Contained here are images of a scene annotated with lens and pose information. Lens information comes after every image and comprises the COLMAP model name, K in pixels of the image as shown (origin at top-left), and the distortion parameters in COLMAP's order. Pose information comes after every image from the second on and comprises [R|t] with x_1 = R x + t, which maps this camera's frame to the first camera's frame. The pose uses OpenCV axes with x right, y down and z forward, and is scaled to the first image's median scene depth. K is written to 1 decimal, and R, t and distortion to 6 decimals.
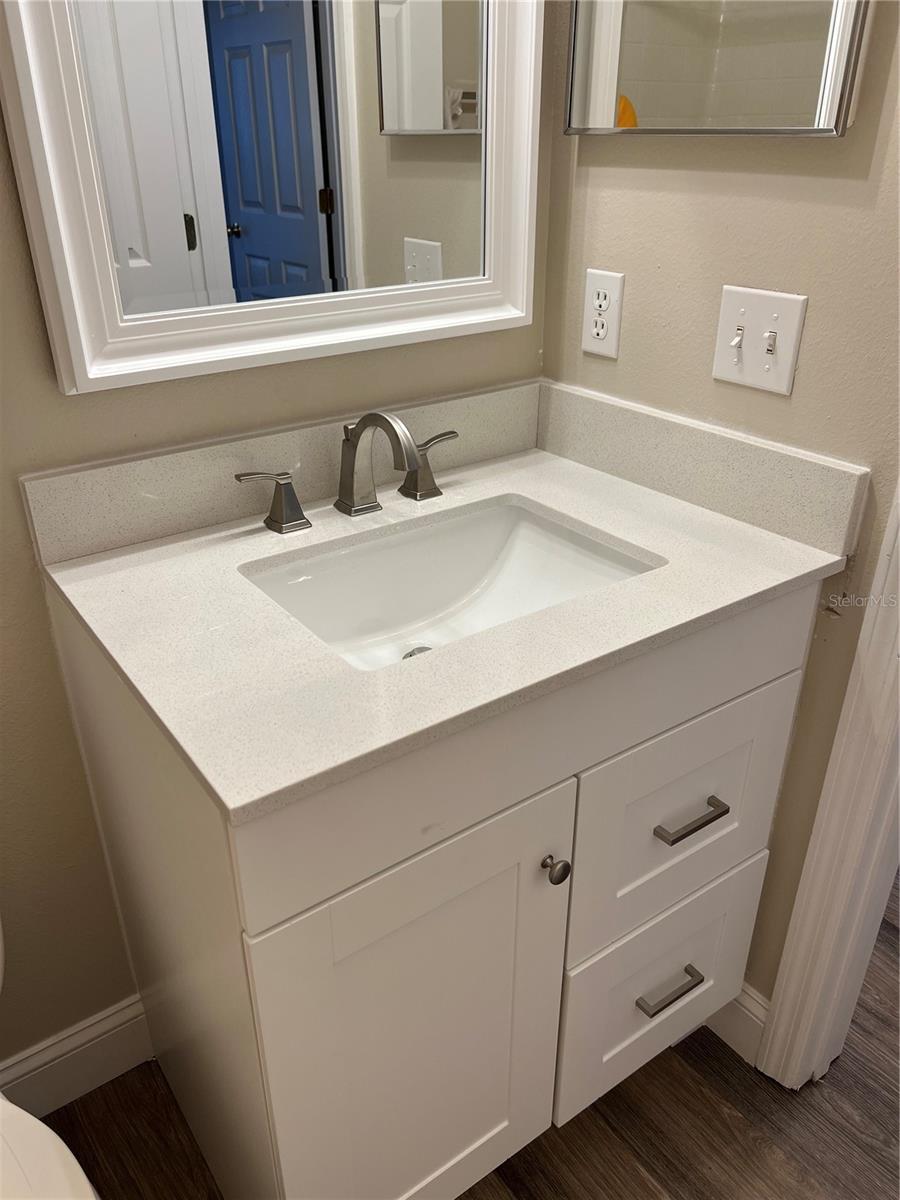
lens RADIAL K [[904.9, 0, 450.0], [0, 904.9, 600.0], [0, 0, 1]] dist [0.041989, -0.000319]
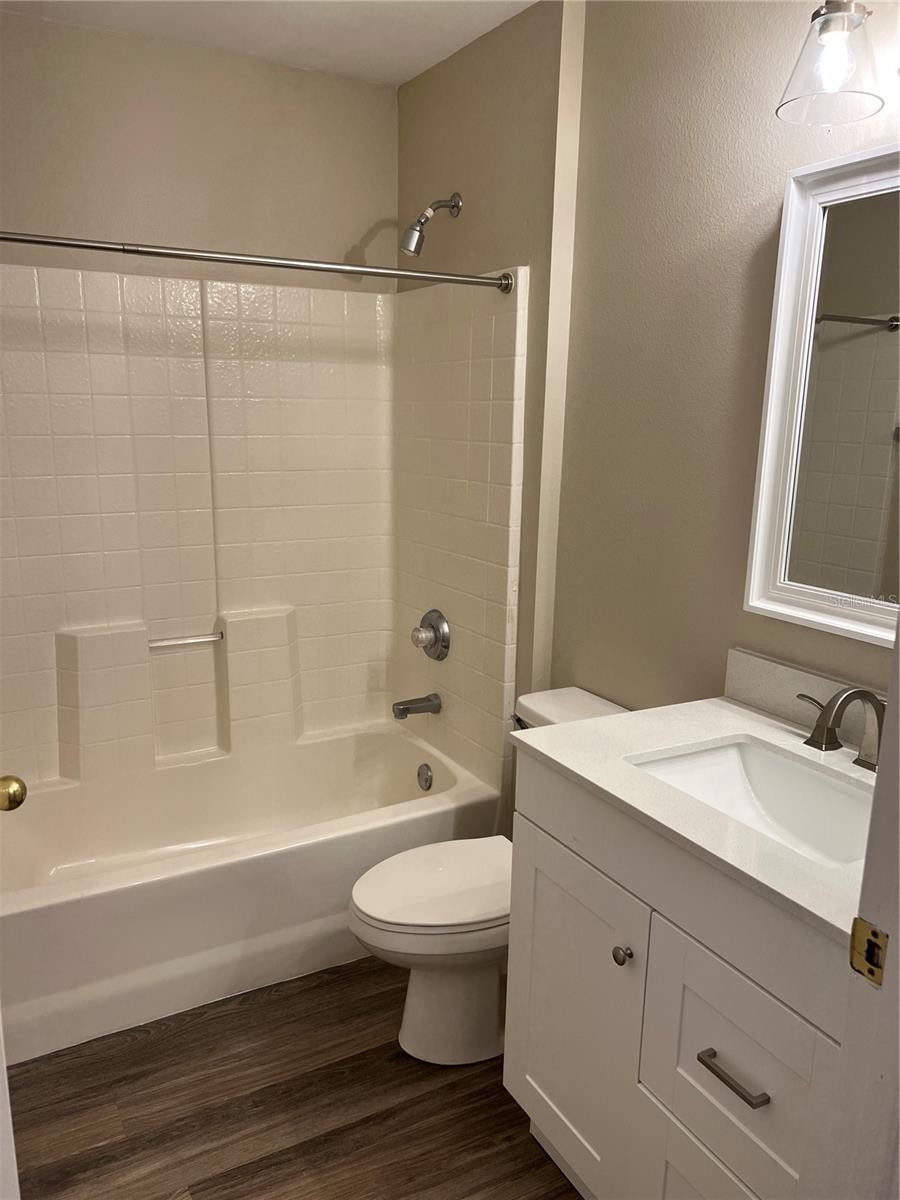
lens RADIAL K [[904.9, 0, 450.0], [0, 904.9, 600.0], [0, 0, 1]] dist [0.041989, -0.000319]
pose [[-0.087559, 0.212929, -0.973136, 1.288466], [-0.482573, 0.845543, 0.228431, -0.343921], [0.871468, 0.489610, 0.028718, 0.391364]]
